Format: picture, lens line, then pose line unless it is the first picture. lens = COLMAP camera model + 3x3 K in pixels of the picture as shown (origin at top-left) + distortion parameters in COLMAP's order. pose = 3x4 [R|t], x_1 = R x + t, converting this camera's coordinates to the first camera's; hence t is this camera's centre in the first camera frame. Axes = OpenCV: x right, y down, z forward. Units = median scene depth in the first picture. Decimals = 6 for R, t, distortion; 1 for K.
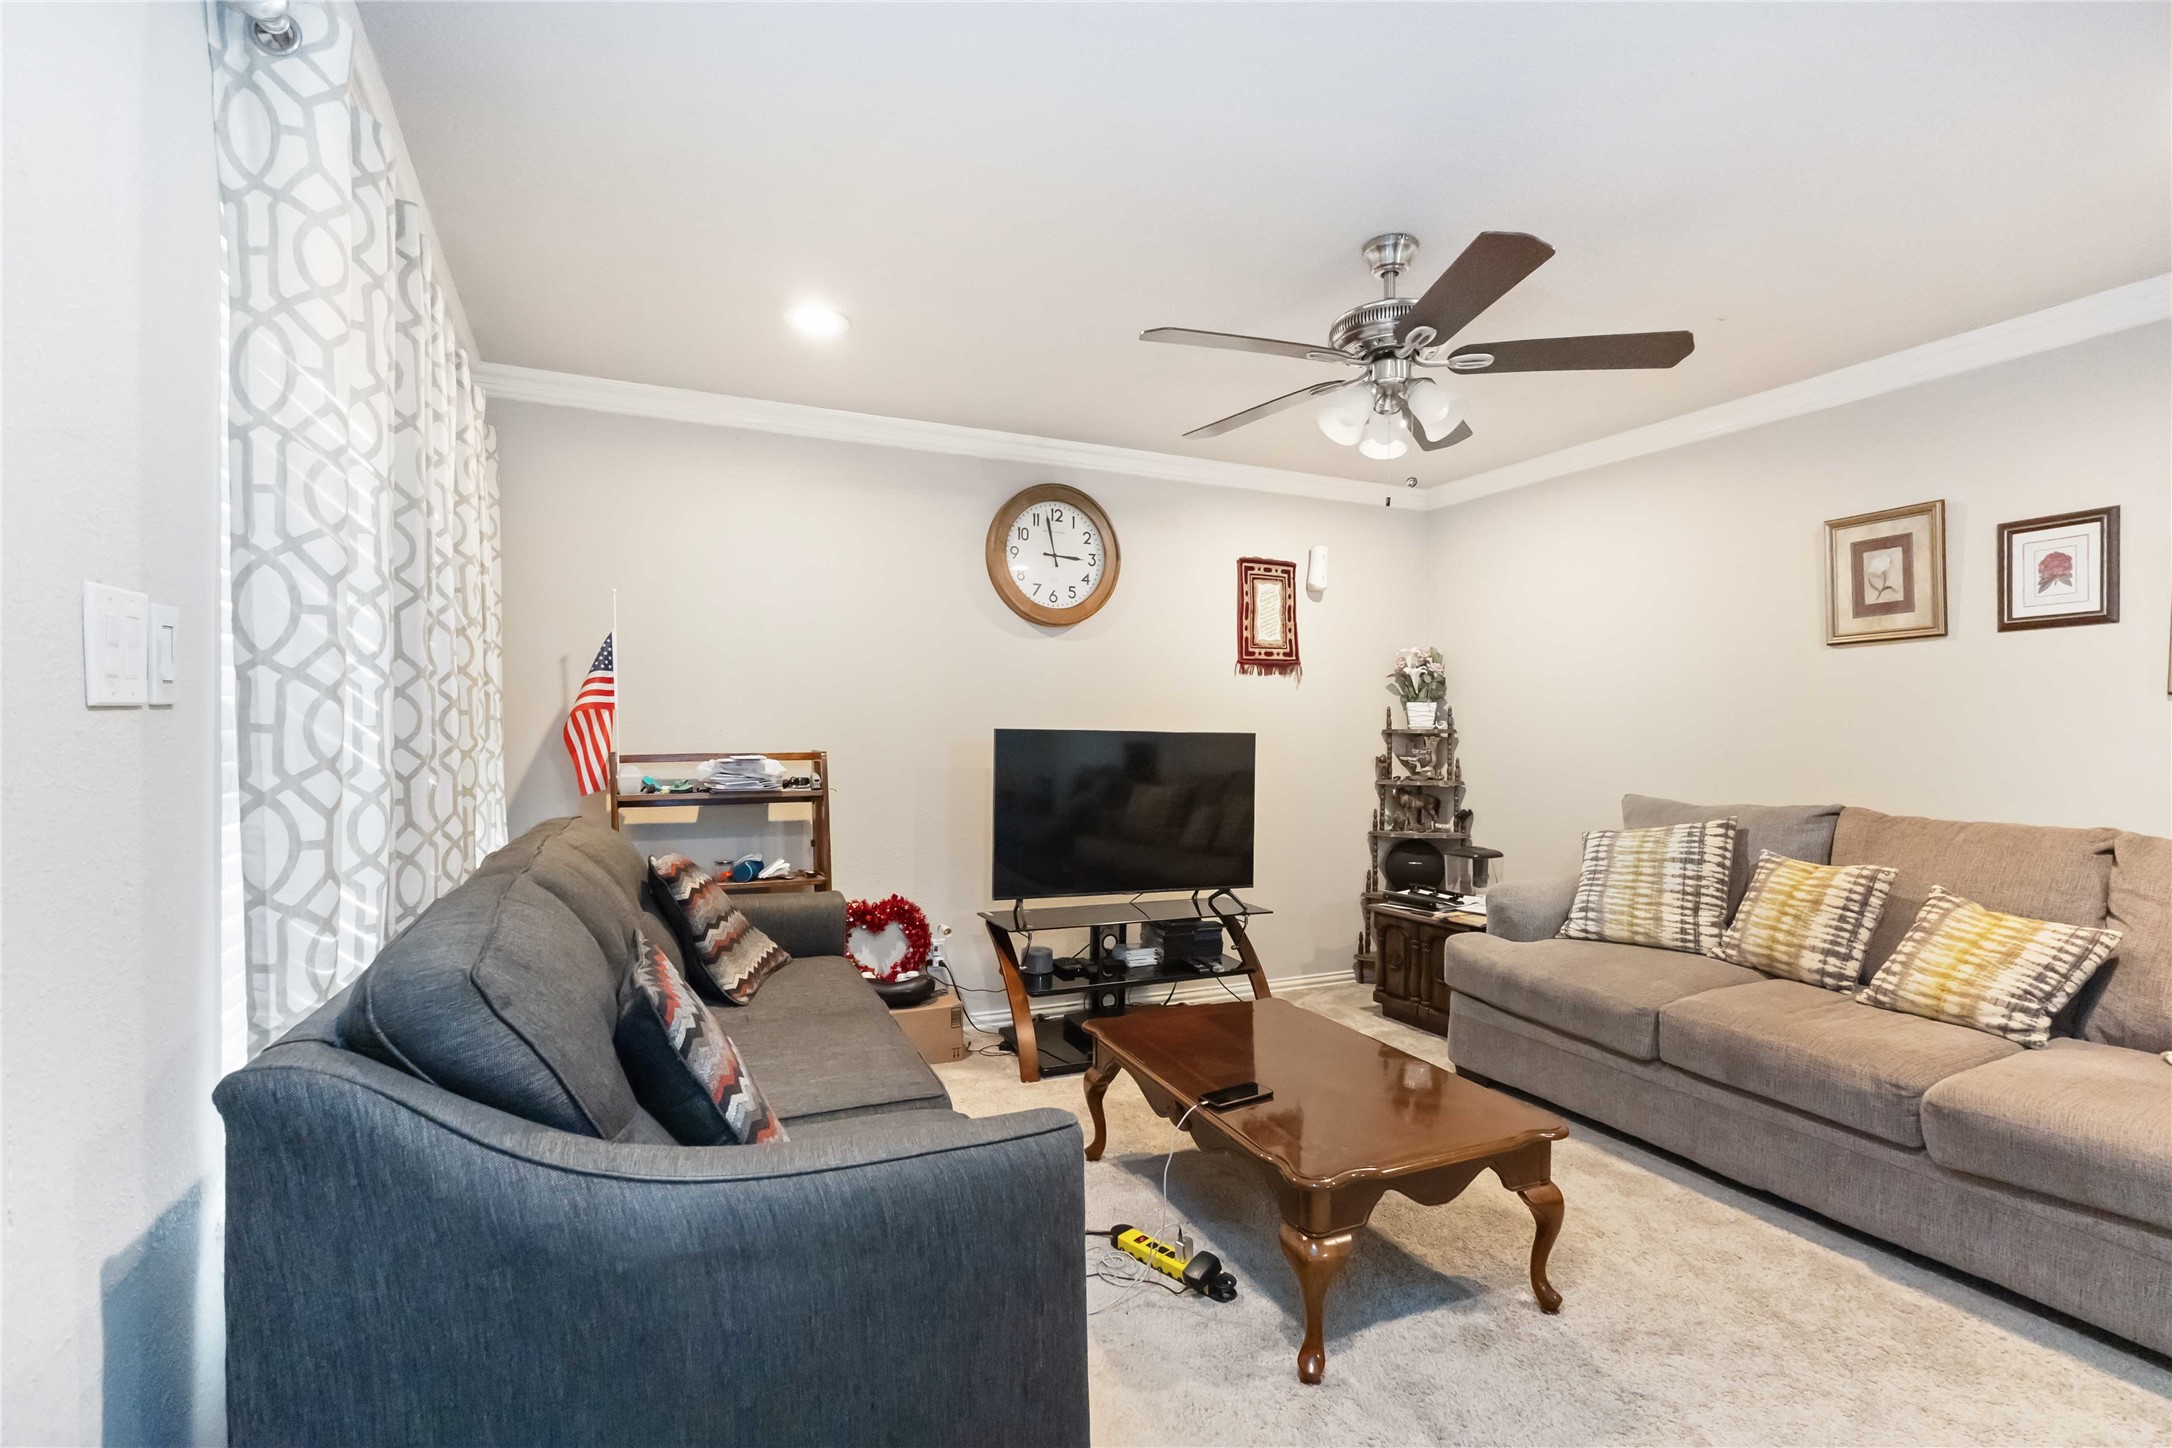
lens RADIAL K [[1014.6, 0, 1086.5], [0, 1014.6, 757.6], [0, 0, 1]] dist [-0.014589, 0.009933]
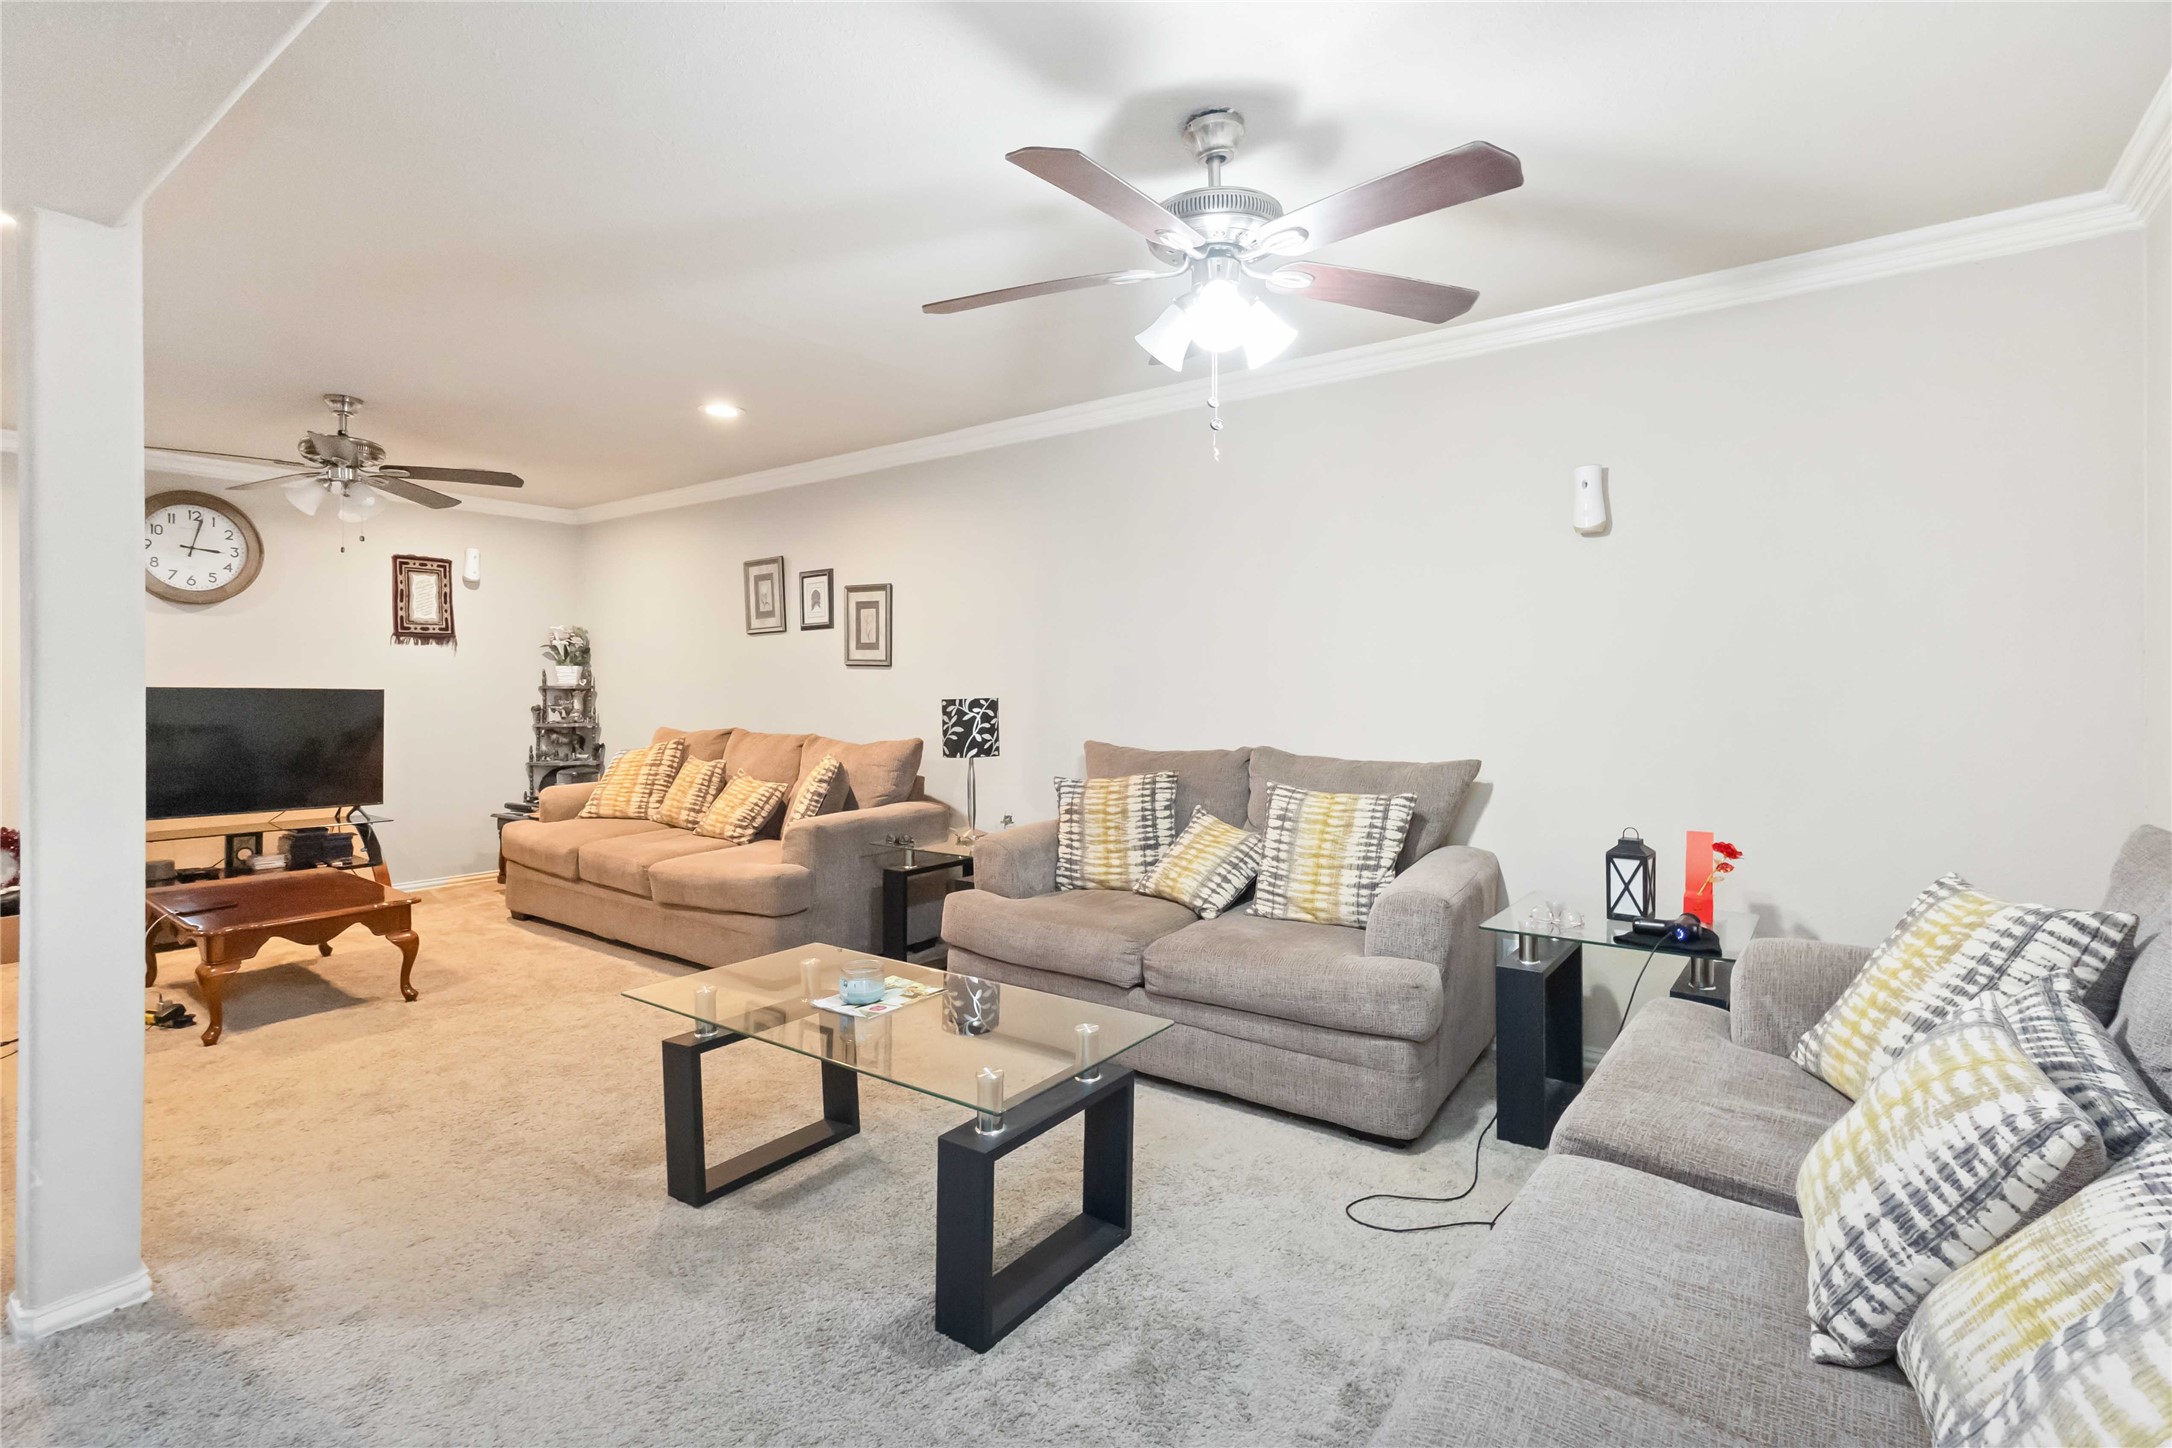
lens RADIAL K [[1032.1, 0, 1078.4], [0, 1032.1, 688.8], [0, 0, 1]] dist [-0.001102, 0.008863]
pose [[0.882615, -0.006560, 0.470051, 0.327769], [0.018984, 0.999584, -0.021697, 0.022214], [-0.469714, 0.028073, 0.882372, -0.628597]]
